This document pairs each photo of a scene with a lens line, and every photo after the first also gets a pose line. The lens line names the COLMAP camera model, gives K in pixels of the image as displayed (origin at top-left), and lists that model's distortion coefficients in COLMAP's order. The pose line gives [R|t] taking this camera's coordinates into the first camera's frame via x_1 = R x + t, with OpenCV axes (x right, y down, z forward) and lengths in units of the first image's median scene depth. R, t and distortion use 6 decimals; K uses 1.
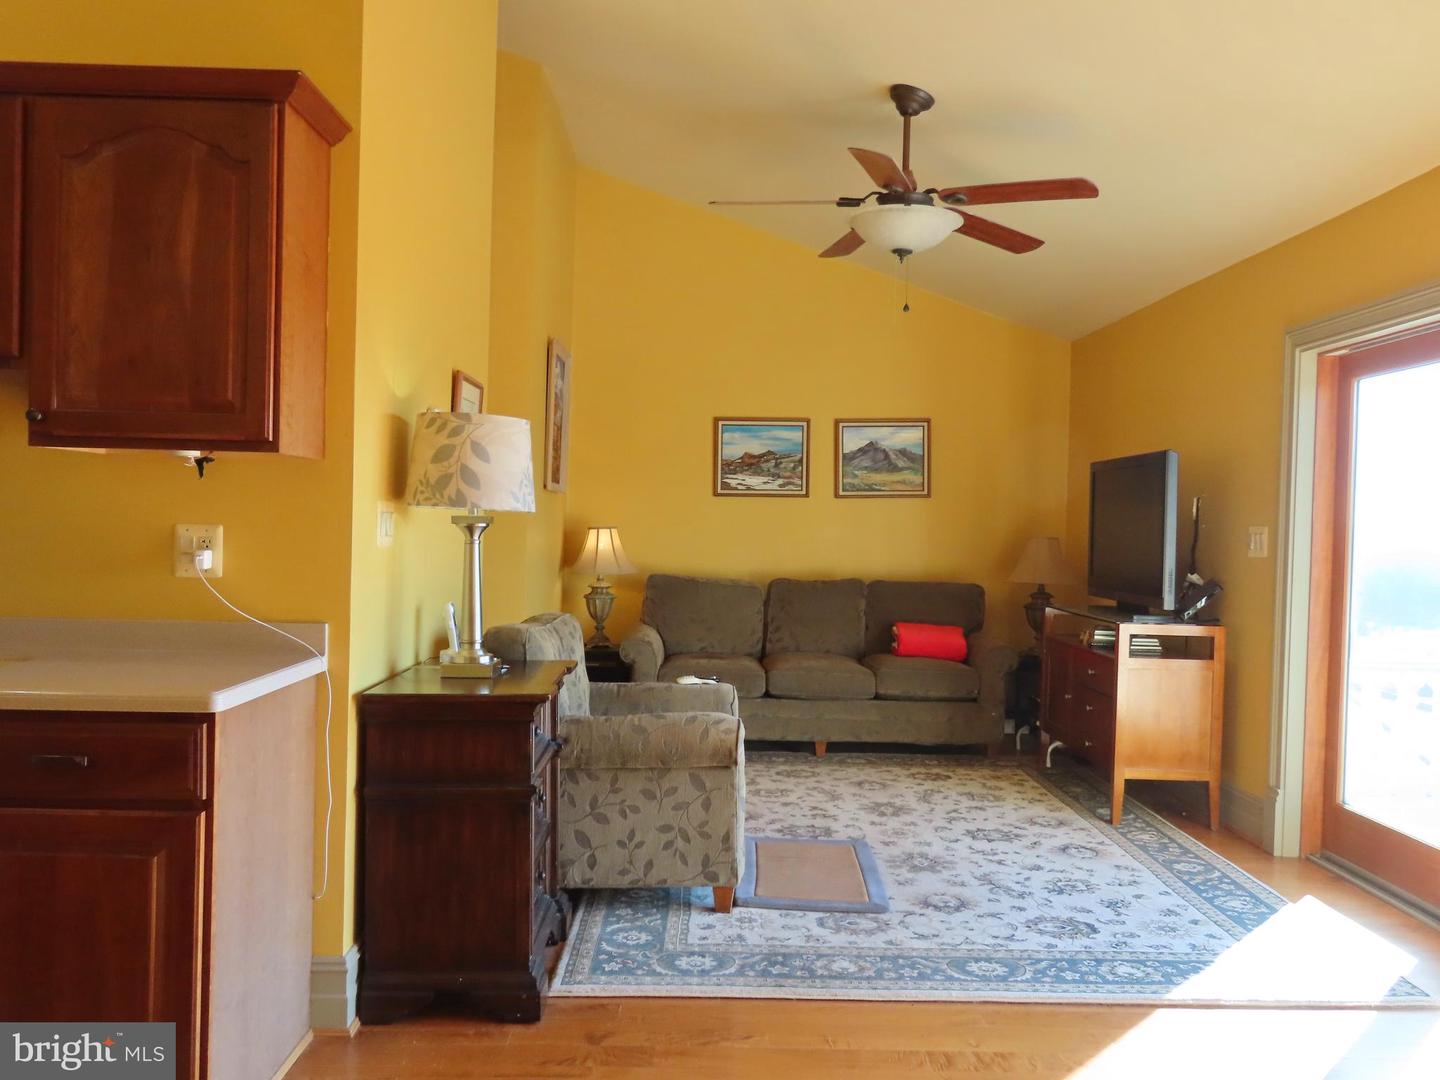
lens RADIAL K [[1180.0, 0, 720.0], [0, 1180.0, 540.0], [0, 0, 1]] dist [-0.008893, -0.005162]
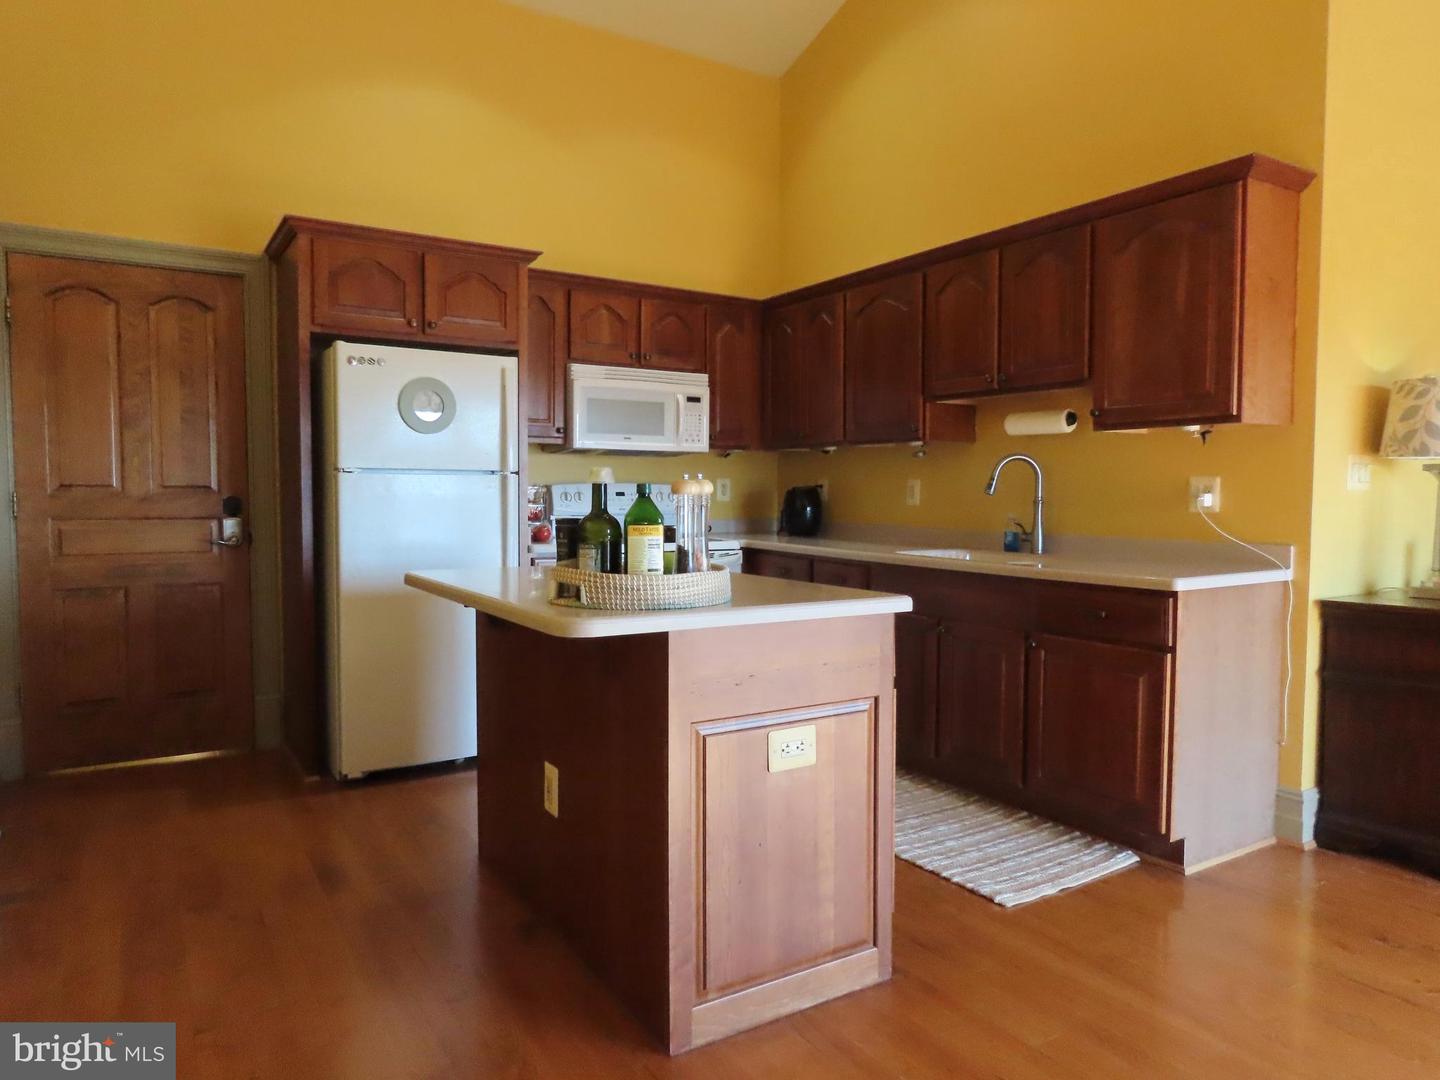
lens RADIAL K [[910.5, 0, 720.0], [0, 910.5, 540.0], [0, 0, 1]] dist [-0.005124, -0.001782]
pose [[0.510172, 0.024142, -0.859733, 0.234035], [0.001883, 0.999572, 0.029186, 0.032418], [0.860070, -0.016508, 0.509909, -0.109431]]
